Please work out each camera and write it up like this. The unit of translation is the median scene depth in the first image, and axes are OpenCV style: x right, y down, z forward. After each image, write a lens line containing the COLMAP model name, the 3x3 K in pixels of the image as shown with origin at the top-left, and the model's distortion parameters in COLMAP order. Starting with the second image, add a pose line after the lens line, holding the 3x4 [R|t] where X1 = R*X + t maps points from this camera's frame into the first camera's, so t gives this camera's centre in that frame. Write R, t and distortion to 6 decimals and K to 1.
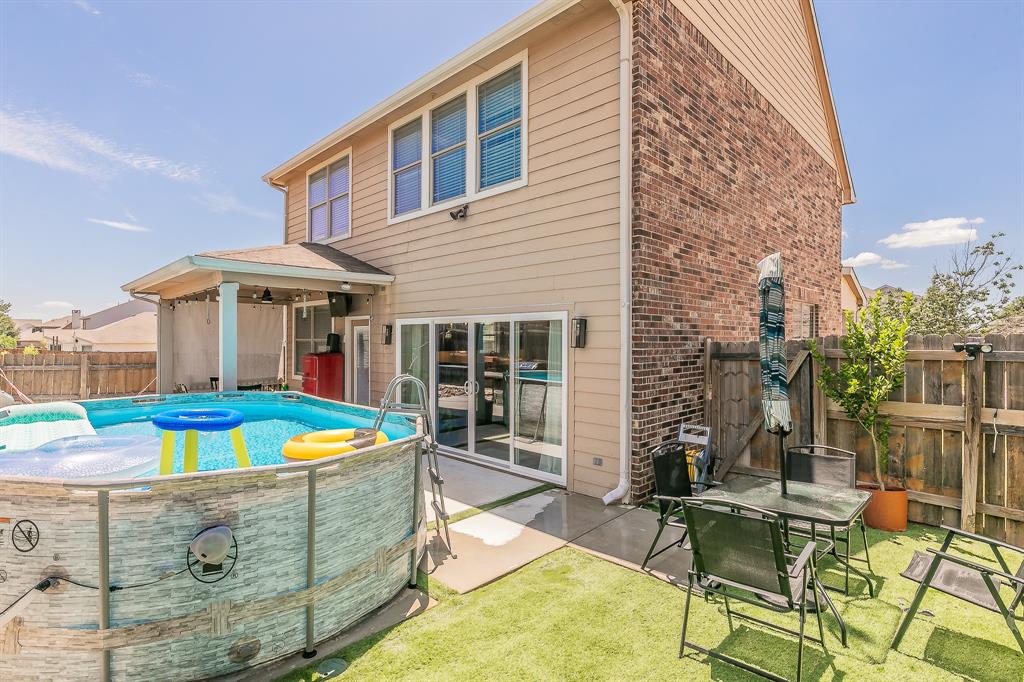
lens RADIAL K [[494.0, 0, 514.7], [0, 494.0, 333.3], [0, 0, 1]] dist [-0.003132, -0.000150]
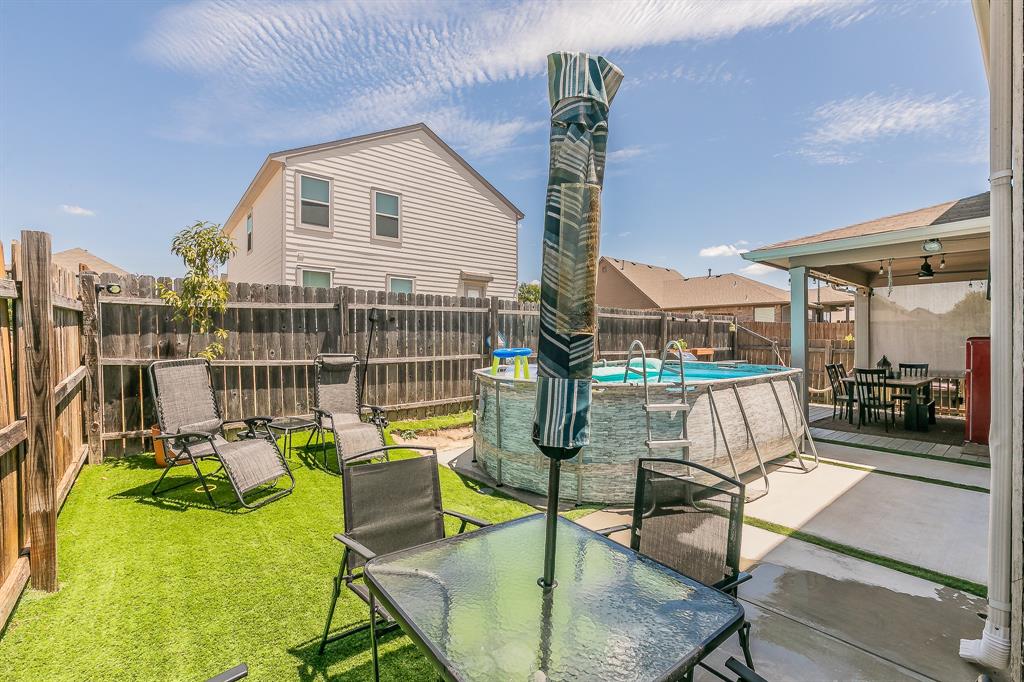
lens RADIAL K [[435.4, 0, 513.8], [0, 435.4, 339.4], [0, 0, 1]] dist [0.002109, 0.000548]
pose [[-0.110264, 0.000405, -0.993902, 0.590818], [0.009228, 0.999957, -0.000617, 0.065052], [0.993859, -0.009240, -0.110263, 0.640785]]
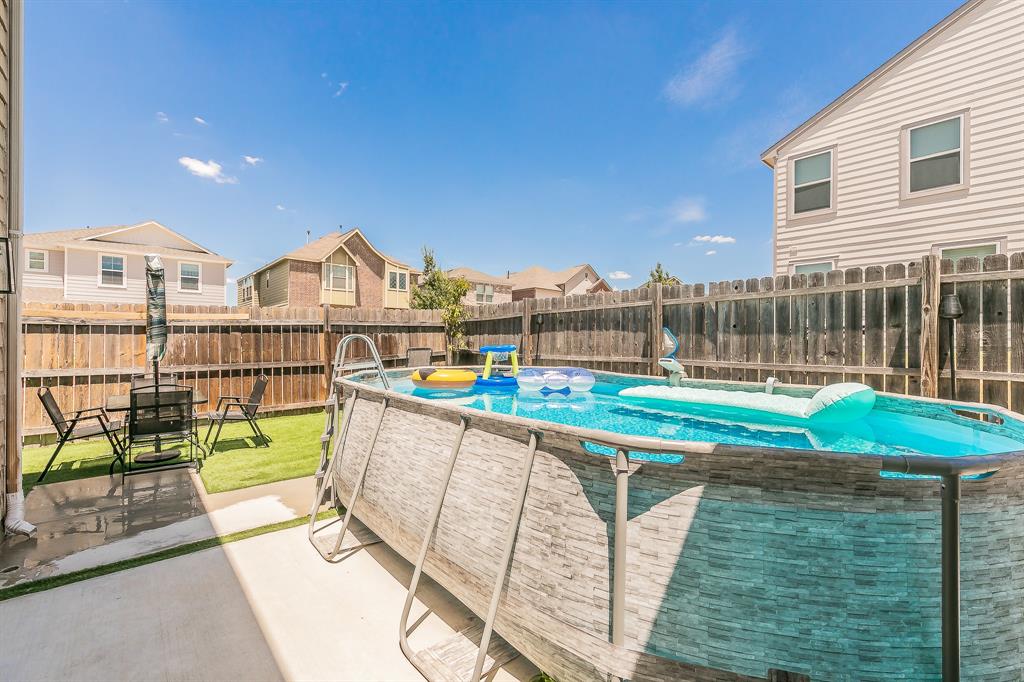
lens RADIAL K [[443.2, 0, 511.2], [0, 443.2, 335.0], [0, 0, 1]] dist [0.002862, 0.000168]
pose [[-0.996226, -0.011061, 0.086084, -0.484947], [-0.013501, 0.999522, -0.027816, 0.088474], [-0.085735, -0.028873, -0.995899, 1.506951]]
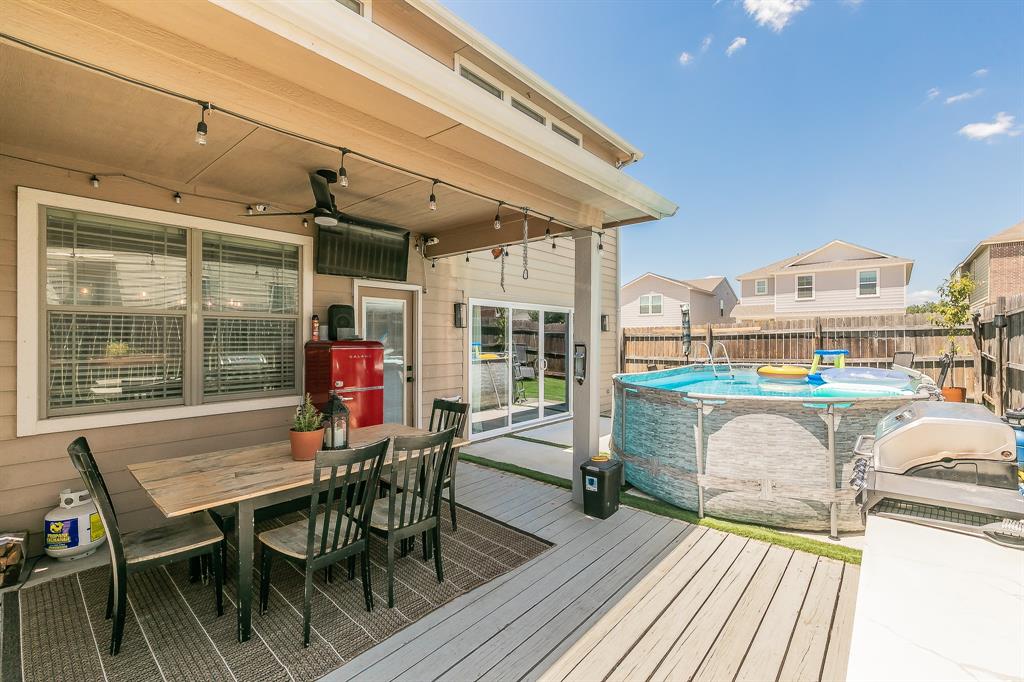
lens RADIAL K [[438.1, 0, 508.9], [0, 438.1, 338.8], [0, 0, 1]] dist [0.000333, 0.000385]
pose [[-0.053744, -0.007073, 0.998530, -1.580097], [-0.014193, 0.999879, 0.006318, 0.056996], [-0.998454, -0.013832, -0.053838, 1.521295]]
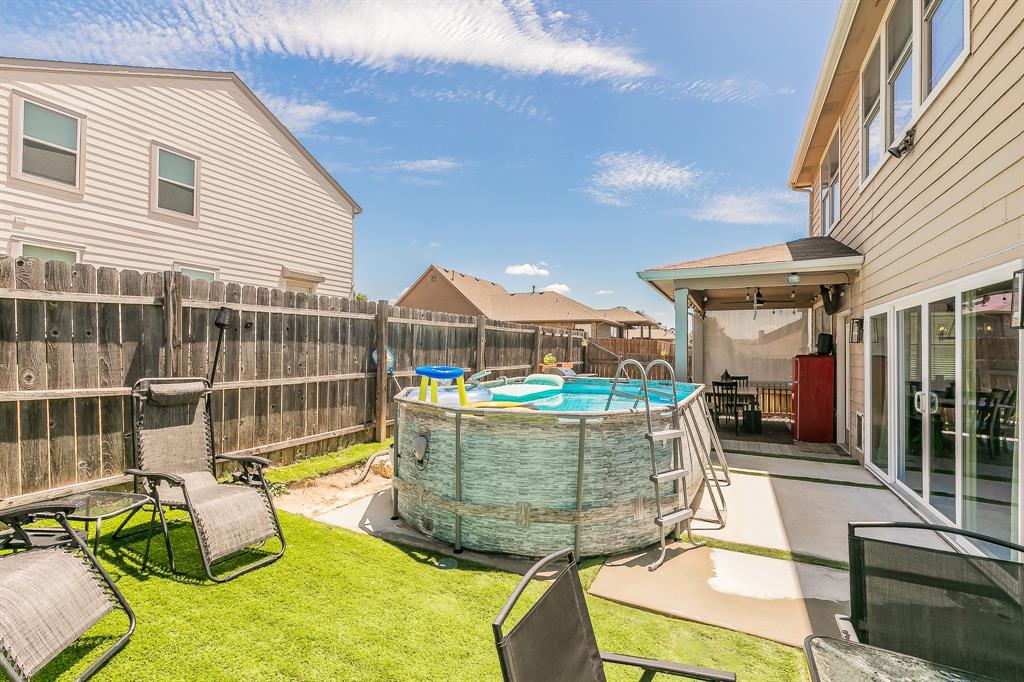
lens RADIAL K [[446.4, 0, 514.2], [0, 446.4, 347.5], [0, 0, 1]] dist [0.003608, -0.000630]
pose [[0.311040, -0.006194, -0.950377, 0.408126], [0.000294, 0.999979, -0.006421, 0.054800], [0.950397, 0.001718, 0.311035, 0.398385]]
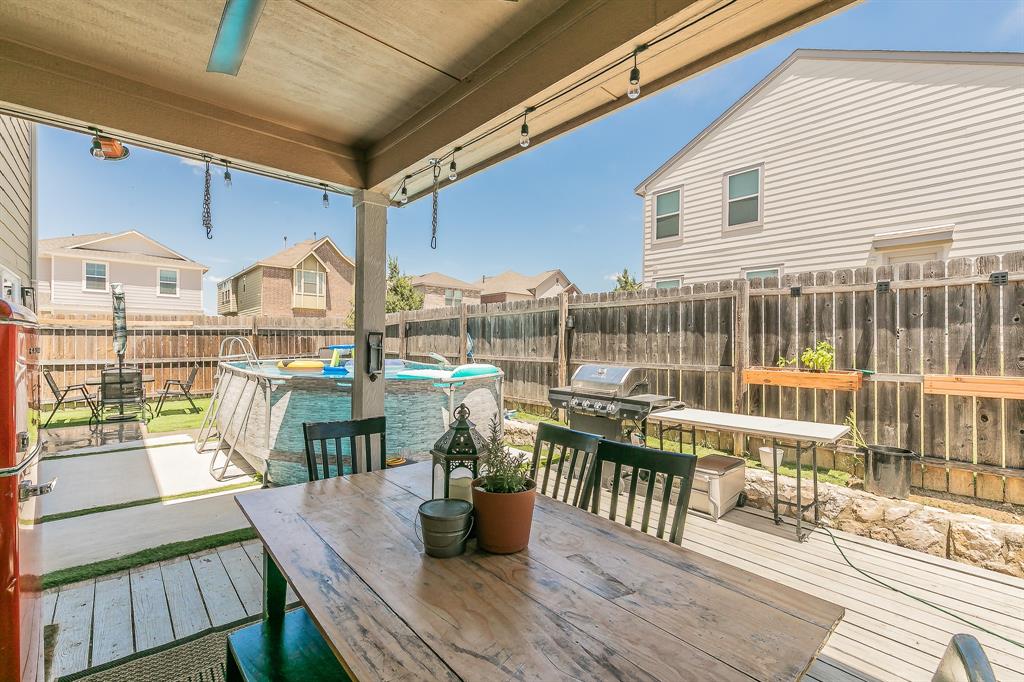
lens RADIAL K [[455.0, 0, 512.0], [0, 455.0, 341.0], [0, 0, 1]] dist [0.003108, 0.000313]
pose [[-0.996574, -0.016200, 0.081109, -1.055729], [-0.017883, 0.999639, -0.020064, 0.093493], [-0.080755, -0.021445, -0.996503, 2.015409]]
